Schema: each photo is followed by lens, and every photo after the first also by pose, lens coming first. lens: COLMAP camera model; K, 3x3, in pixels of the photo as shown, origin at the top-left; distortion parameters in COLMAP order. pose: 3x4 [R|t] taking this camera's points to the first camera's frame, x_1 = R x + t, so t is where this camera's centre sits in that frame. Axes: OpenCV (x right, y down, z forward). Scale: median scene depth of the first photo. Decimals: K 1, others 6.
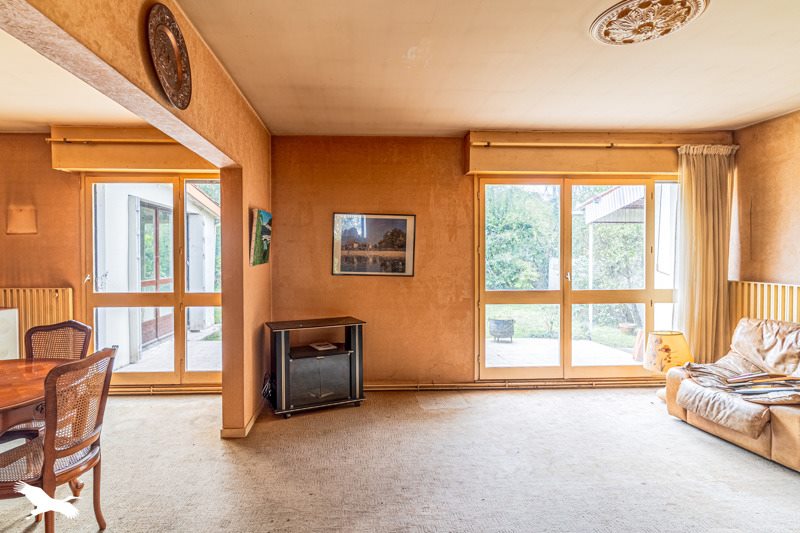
lens RADIAL K [[414.6, 0, 399.4], [0, 414.6, 267.7], [0, 0, 1]] dist [0.001069, 0.000203]
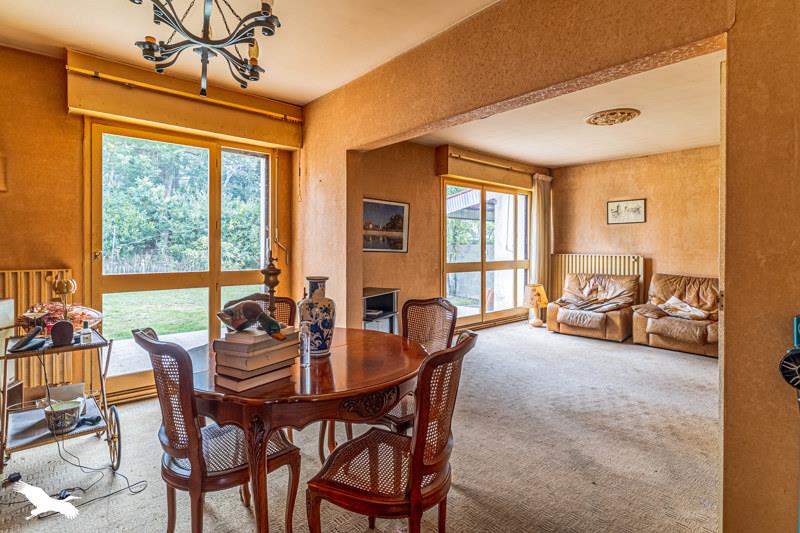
lens RADIAL K [[414.6, 0, 393.1], [0, 414.6, 258.3], [0, 0, 1]] dist [0.001069, 0.000203]
pose [[0.777444, -0.012359, 0.628830, -0.802698], [0.011845, 0.999917, 0.005009, 0.032302], [-0.628840, 0.003554, 0.777526, 0.055754]]
